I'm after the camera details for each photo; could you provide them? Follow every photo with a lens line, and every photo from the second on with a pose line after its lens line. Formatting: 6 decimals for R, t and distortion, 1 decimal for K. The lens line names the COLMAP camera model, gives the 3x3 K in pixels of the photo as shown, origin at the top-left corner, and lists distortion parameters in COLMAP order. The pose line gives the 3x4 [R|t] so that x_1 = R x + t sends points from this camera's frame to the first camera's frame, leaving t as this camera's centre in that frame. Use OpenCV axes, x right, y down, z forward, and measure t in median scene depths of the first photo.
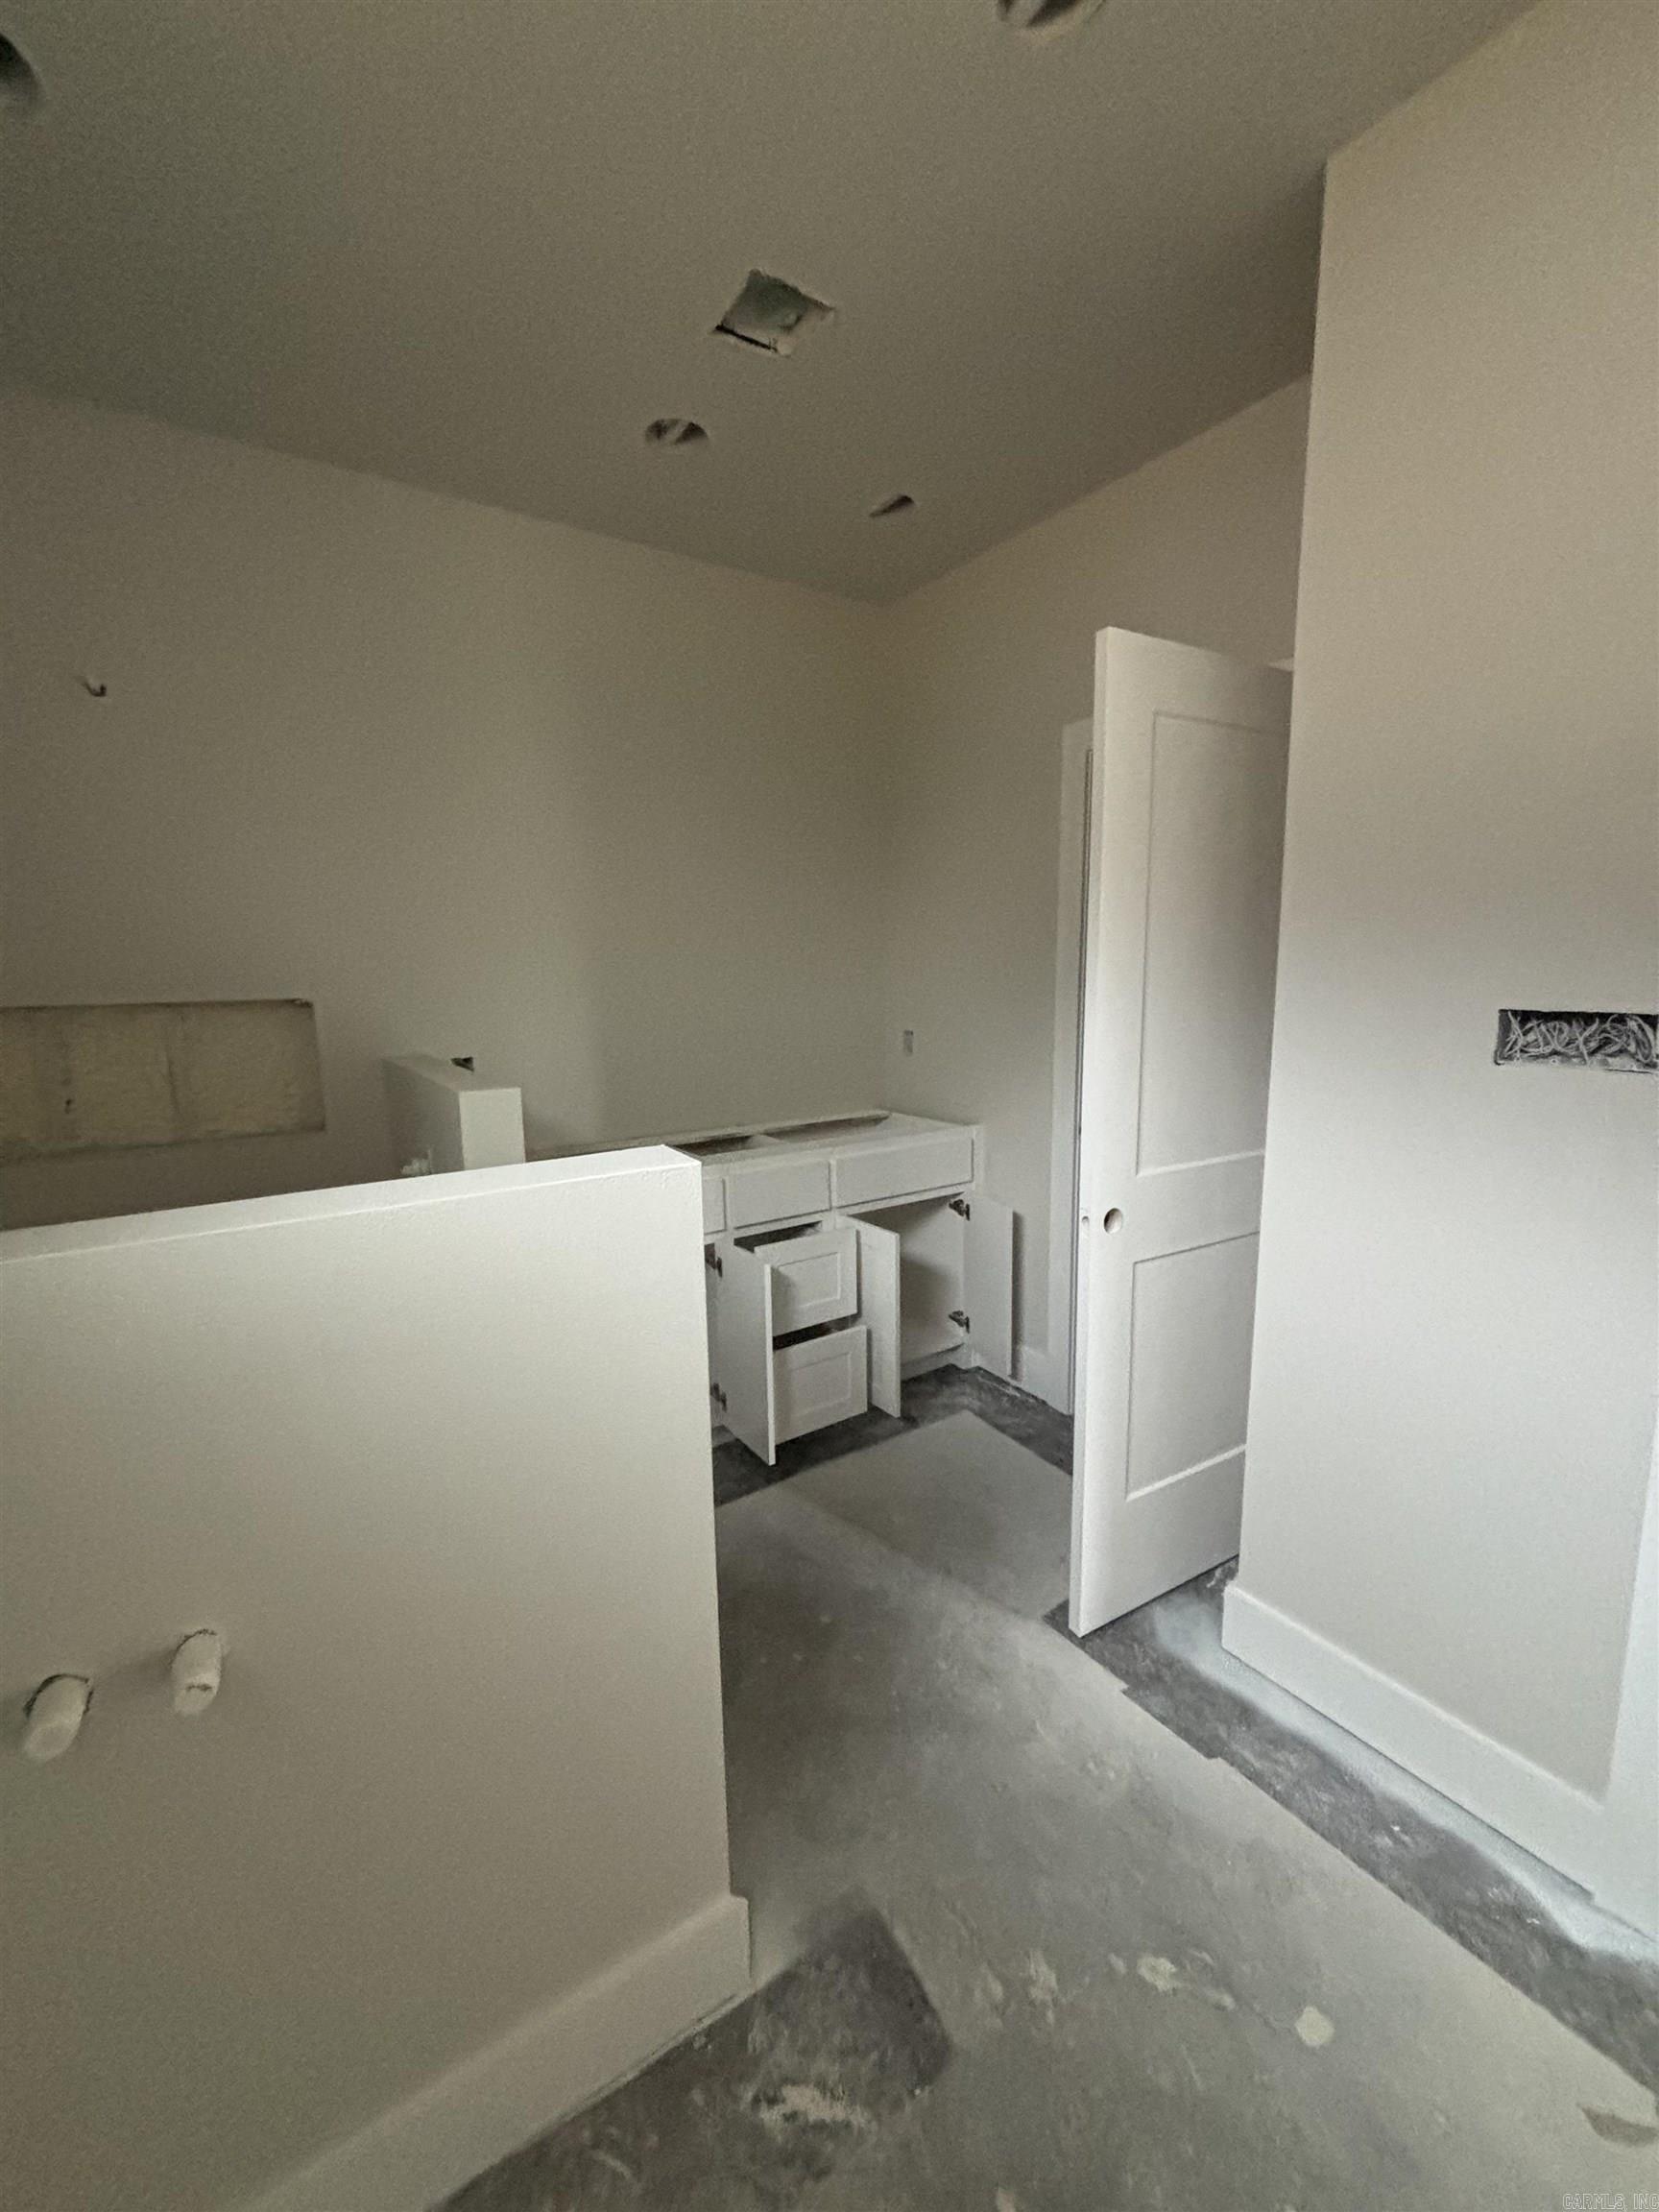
lens RADIAL K [[894.2, 0, 826.8], [0, 894.2, 1095.1], [0, 0, 1]] dist [0.002971, -0.000321]
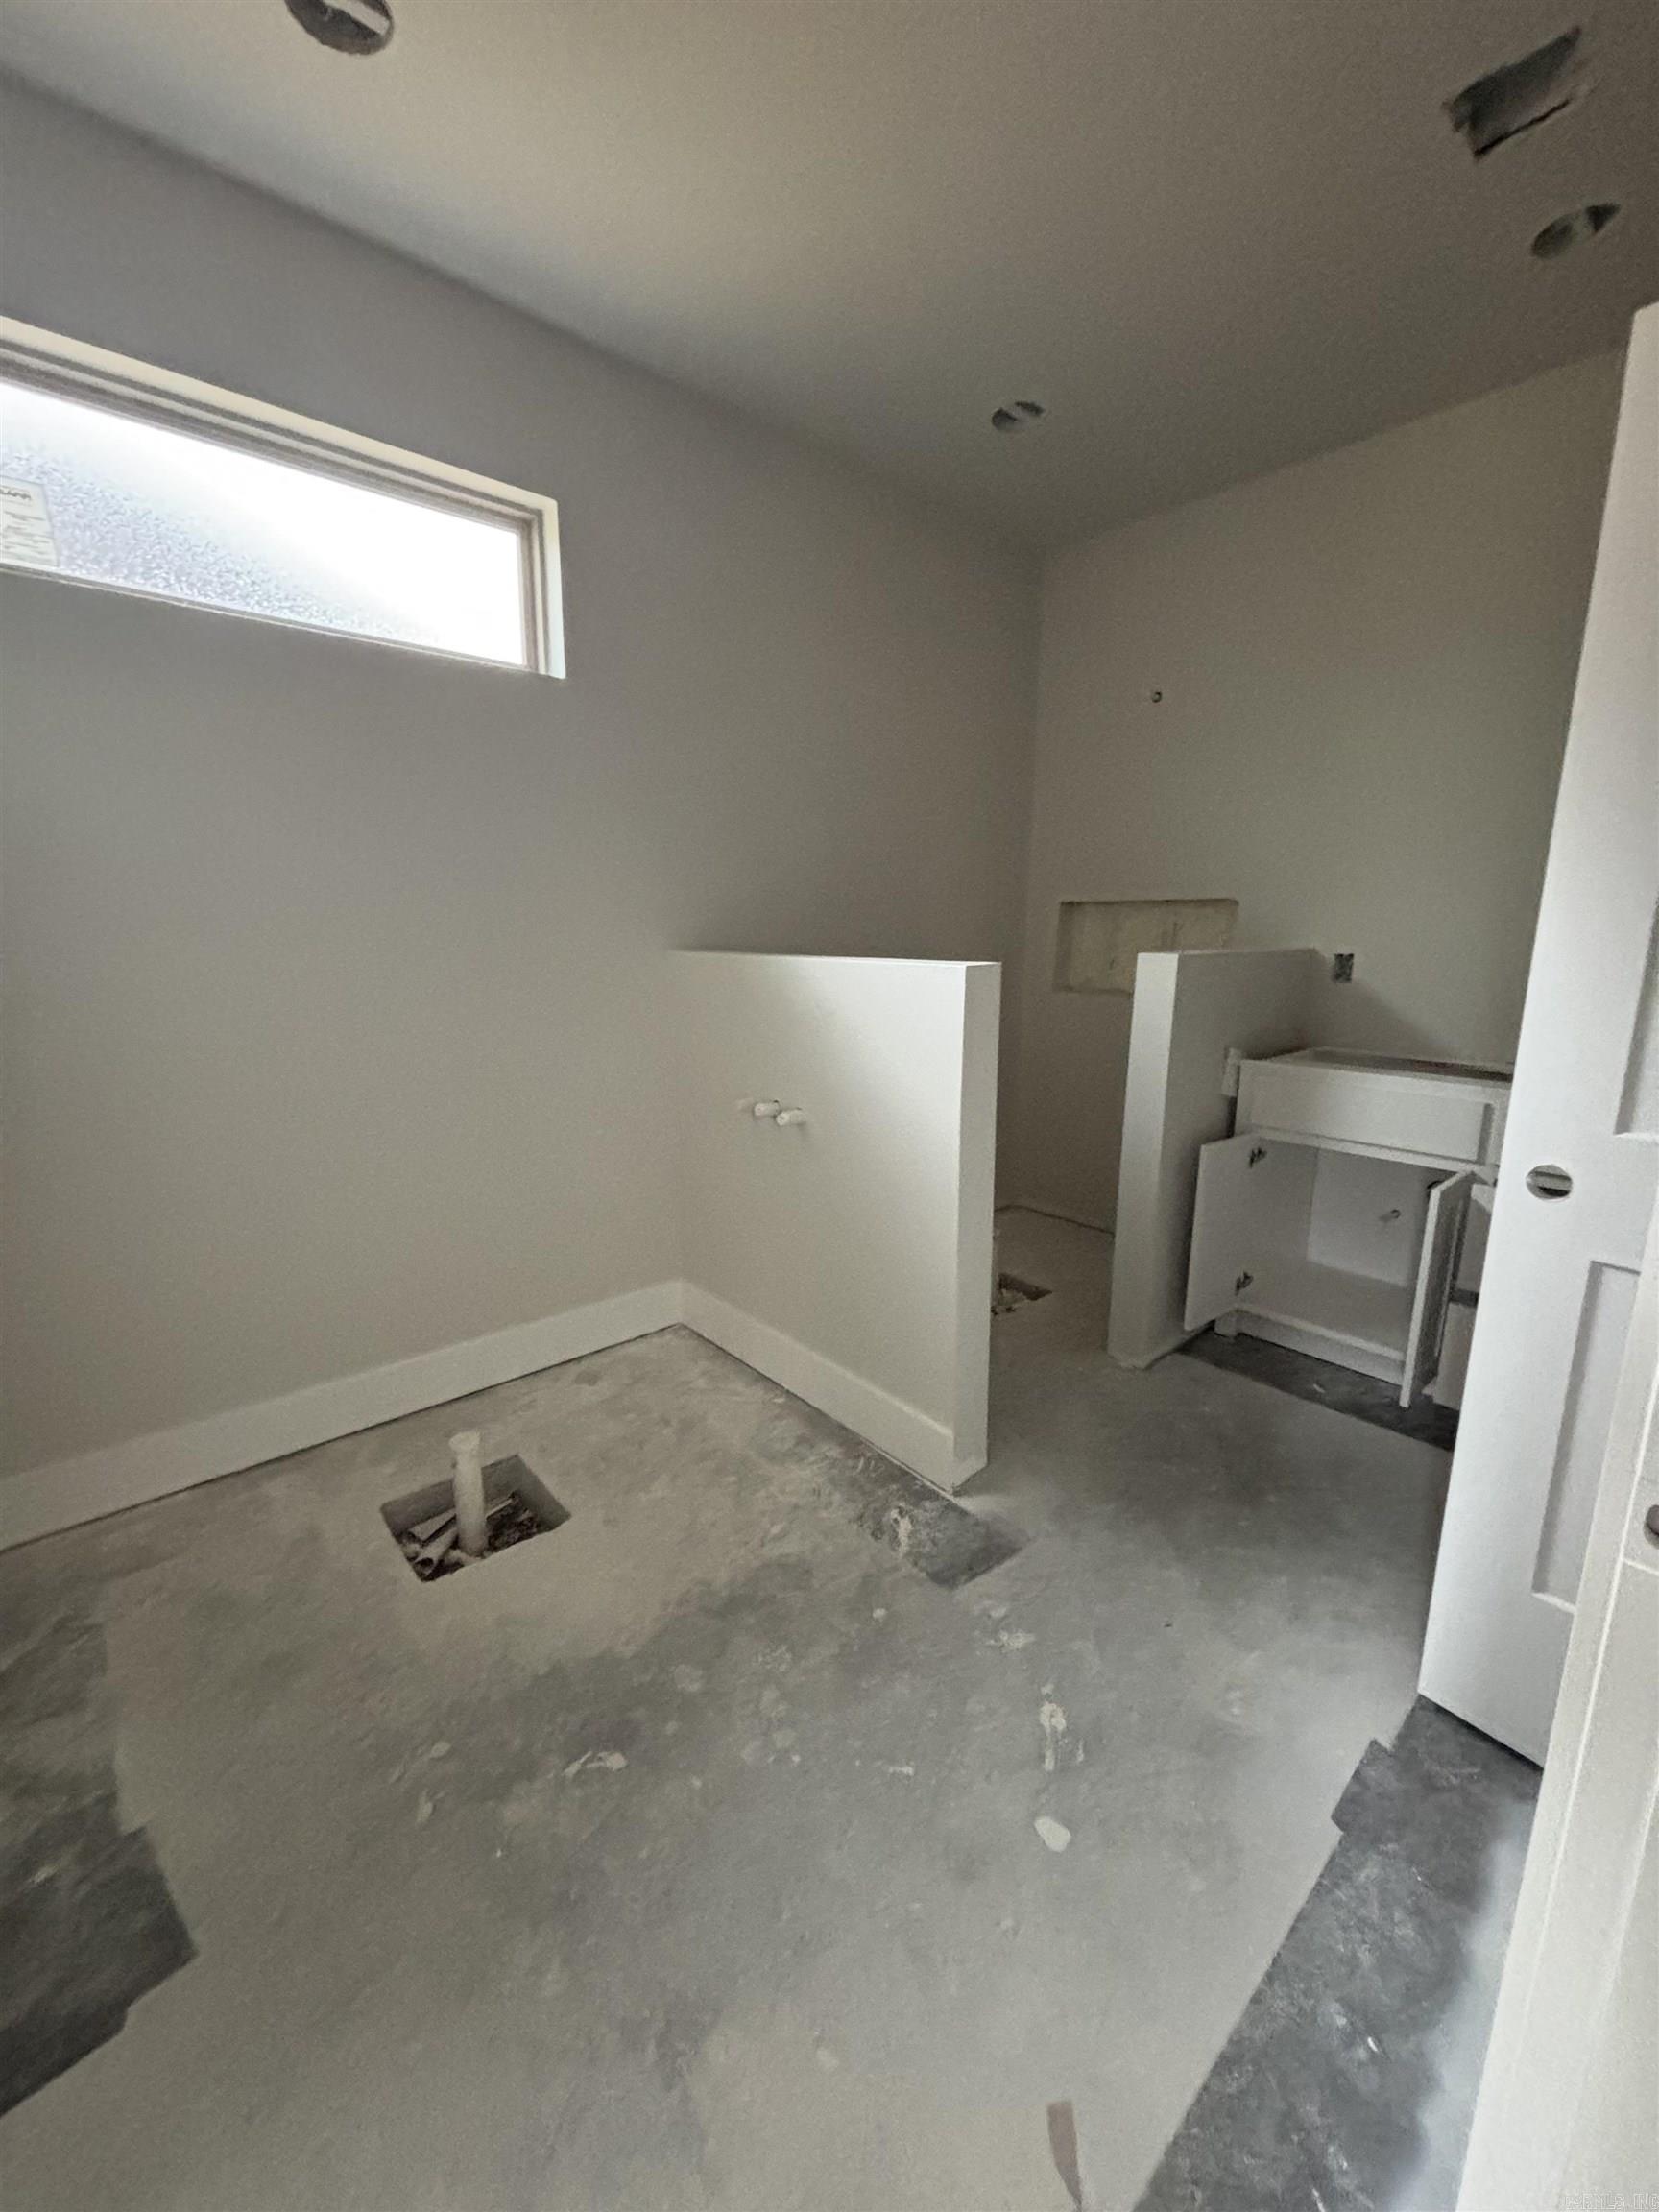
lens RADIAL K [[872.1, 0, 841.6], [0, 872.1, 1108.8], [0, 0, 1]] dist [-0.000719, -0.000230]
pose [[0.128926, 0.193695, -0.972553, 1.267767], [-0.135769, 0.974951, 0.176174, 0.053881], [0.982316, 0.109329, 0.151995, 0.475978]]
